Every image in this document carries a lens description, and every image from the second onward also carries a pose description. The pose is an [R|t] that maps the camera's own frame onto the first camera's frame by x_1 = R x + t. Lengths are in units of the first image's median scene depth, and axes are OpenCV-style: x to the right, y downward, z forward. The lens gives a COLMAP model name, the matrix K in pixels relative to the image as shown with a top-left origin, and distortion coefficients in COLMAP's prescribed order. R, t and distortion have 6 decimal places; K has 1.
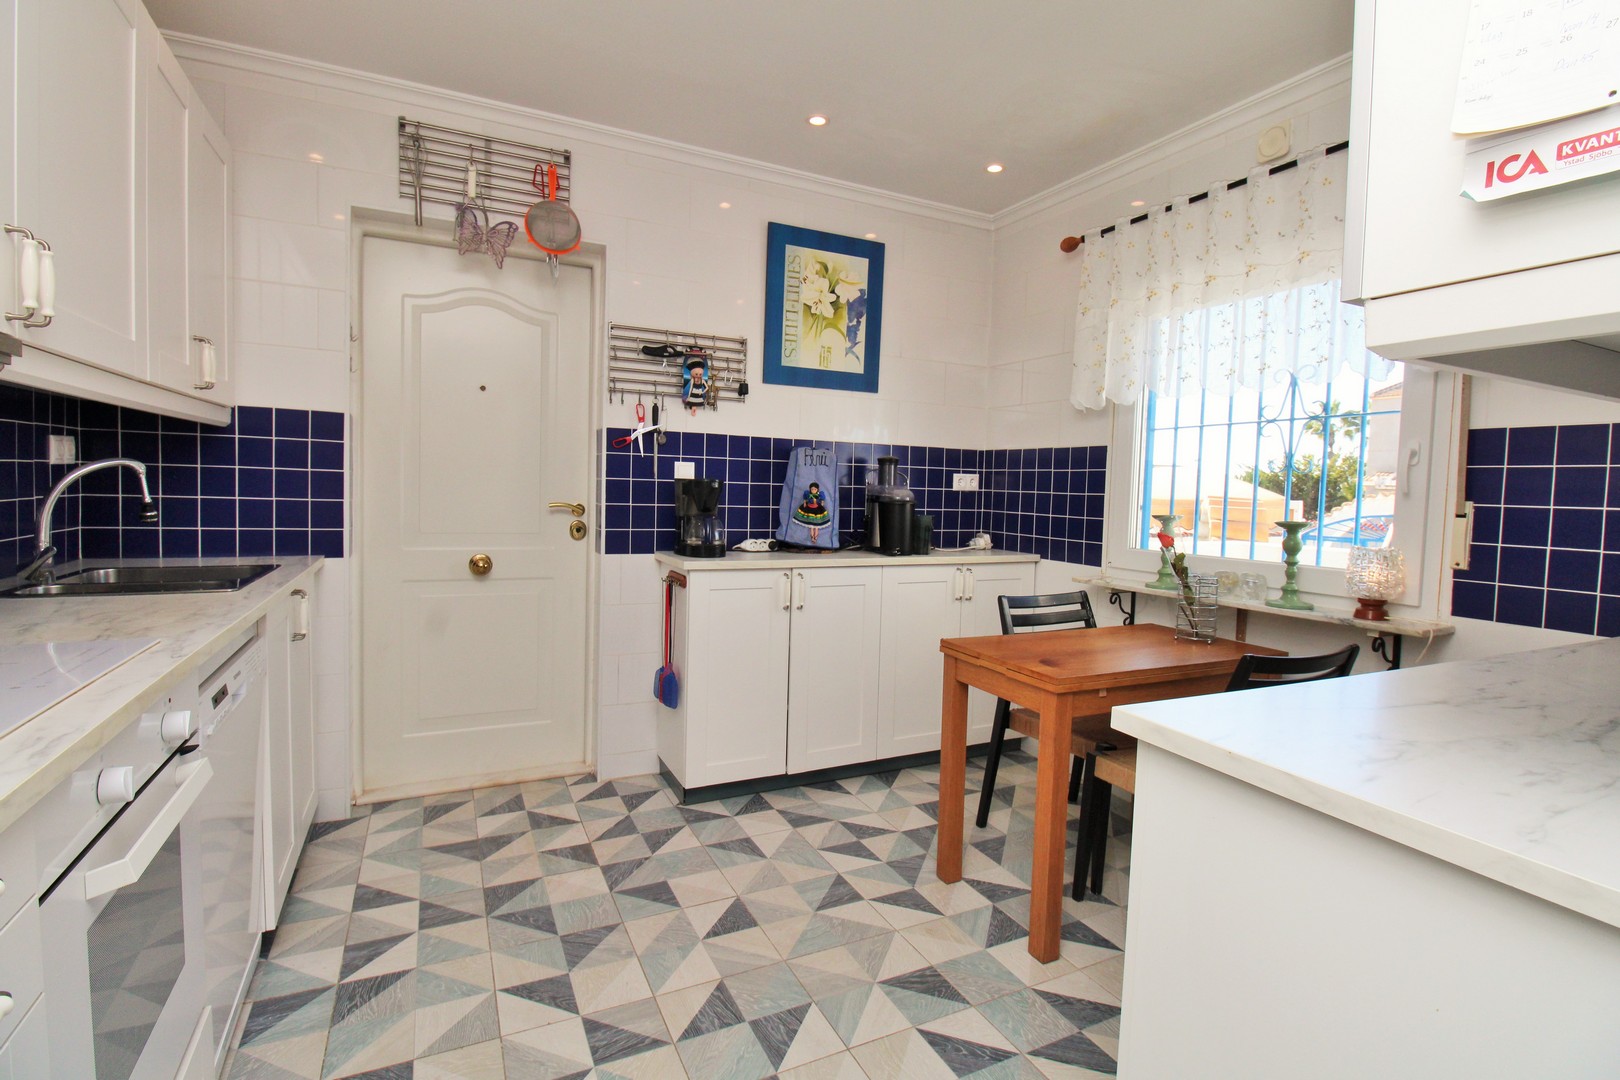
lens RADIAL K [[768.1, 0, 816.4], [0, 768.1, 542.0], [0, 0, 1]] dist [0.001479, -0.014891]
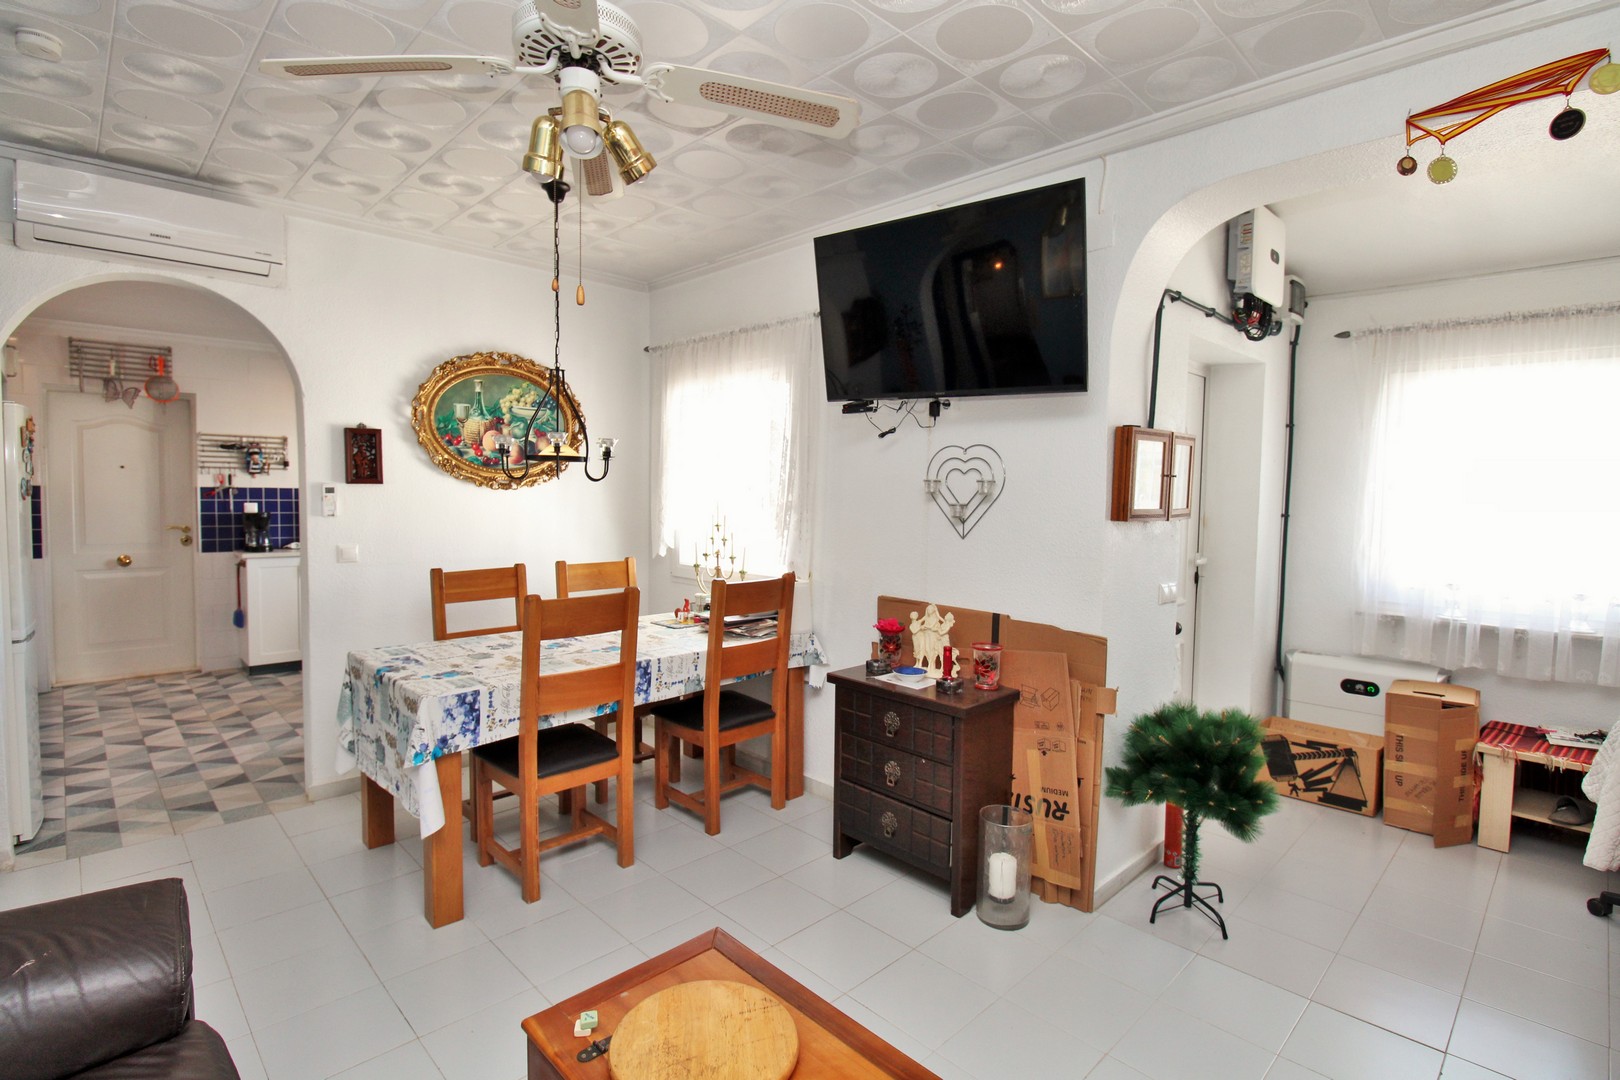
lens RADIAL K [[769.6, 0, 810.0], [0, 769.6, 540.0], [0, 0, 1]] dist [0.000611, -0.016100]
pose [[0.949298, -0.033861, 0.312550, 0.781214], [0.033161, 0.999421, 0.007555, 0.026930], [-0.312625, 0.003192, 0.949871, -1.762140]]
